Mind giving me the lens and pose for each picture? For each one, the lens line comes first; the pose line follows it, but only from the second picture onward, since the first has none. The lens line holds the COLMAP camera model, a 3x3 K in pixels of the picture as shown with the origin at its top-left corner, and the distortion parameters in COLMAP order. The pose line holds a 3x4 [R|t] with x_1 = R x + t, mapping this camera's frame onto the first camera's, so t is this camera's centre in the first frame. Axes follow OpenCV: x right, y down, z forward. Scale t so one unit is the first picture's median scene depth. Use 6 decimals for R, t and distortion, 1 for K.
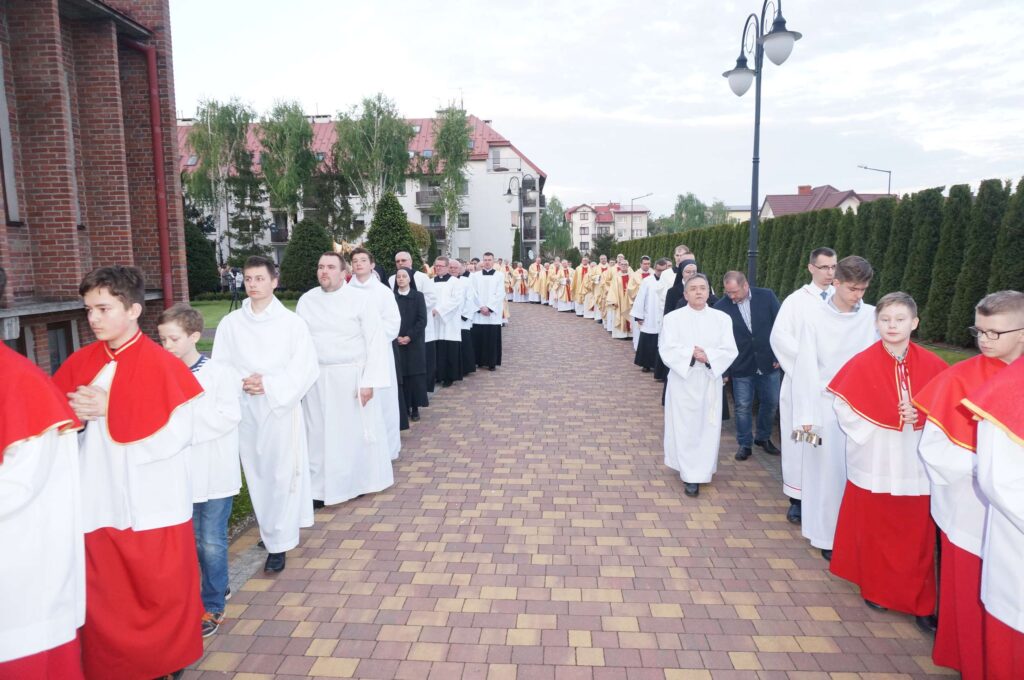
lens RADIAL K [[682.9, 0, 512.0], [0, 682.9, 340.0], [0, 0, 1]] dist [-0.041281, 0.030702]
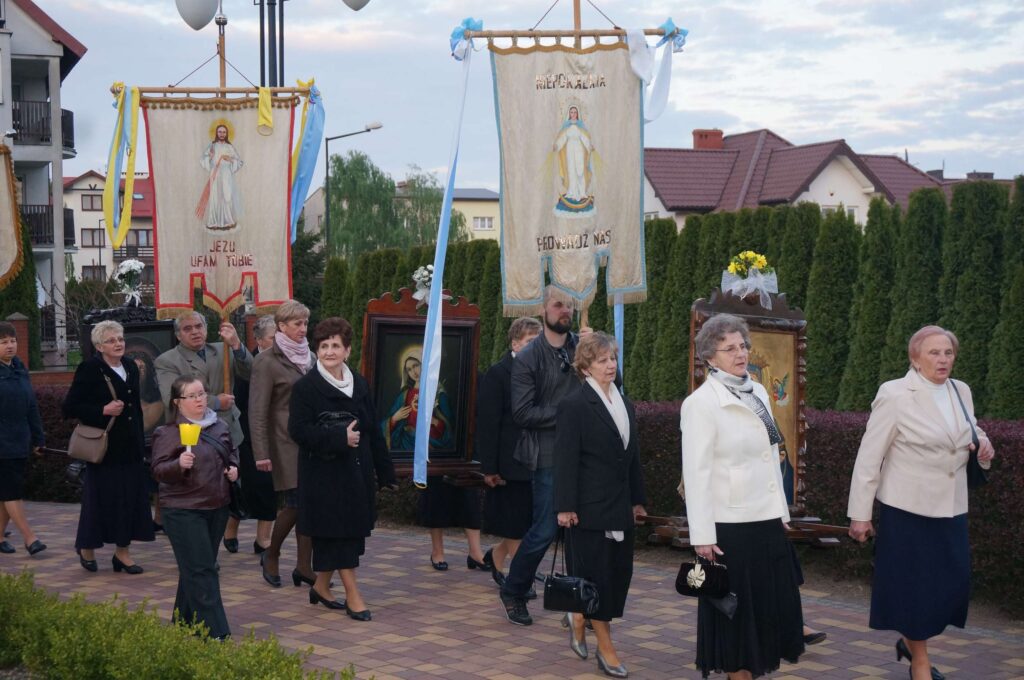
lens RADIAL K [[1453.5, 0, 512.0], [0, 1453.5, 340.0], [0, 0, 1]] dist [-0.003904, 0.088422]
pose [[0.910099, -0.008085, 0.414312, -0.055371], [0.048108, 0.995111, -0.086256, -0.036738], [-0.411589, 0.098433, 0.906038, 0.318625]]
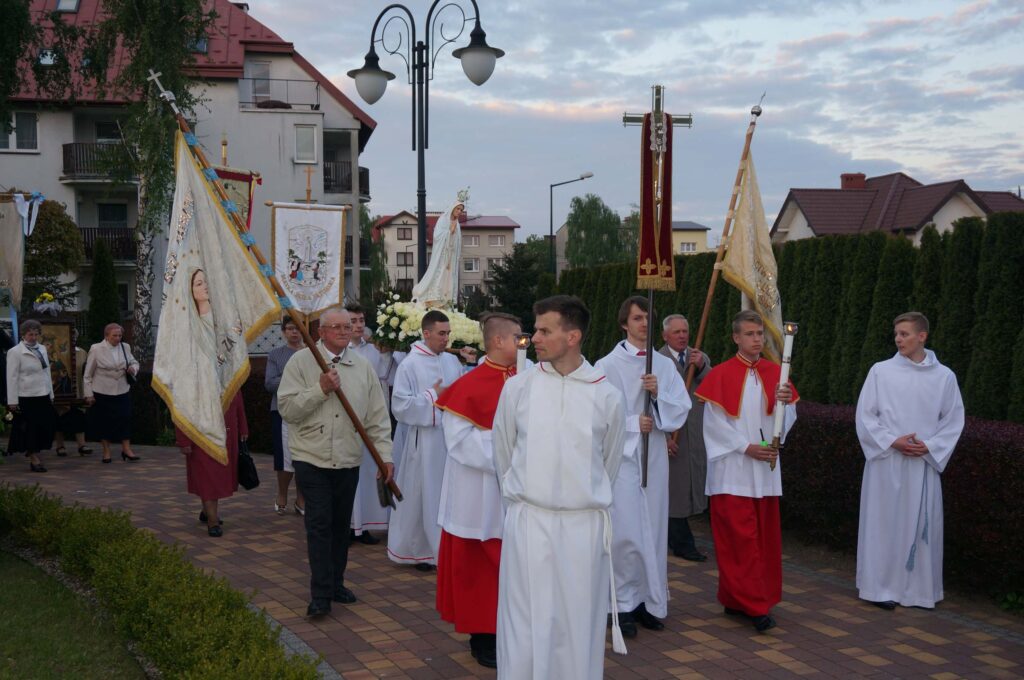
lens RADIAL K [[1069.9, 0, 510.5], [0, 1069.9, 349.1], [0, 0, 1]] dist [0.004241, -0.002058]
pose [[0.973127, -0.000433, 0.230268, -0.026954], [0.019023, 0.996731, -0.078516, -0.037942], [-0.229481, 0.080786, 0.969955, 0.320682]]
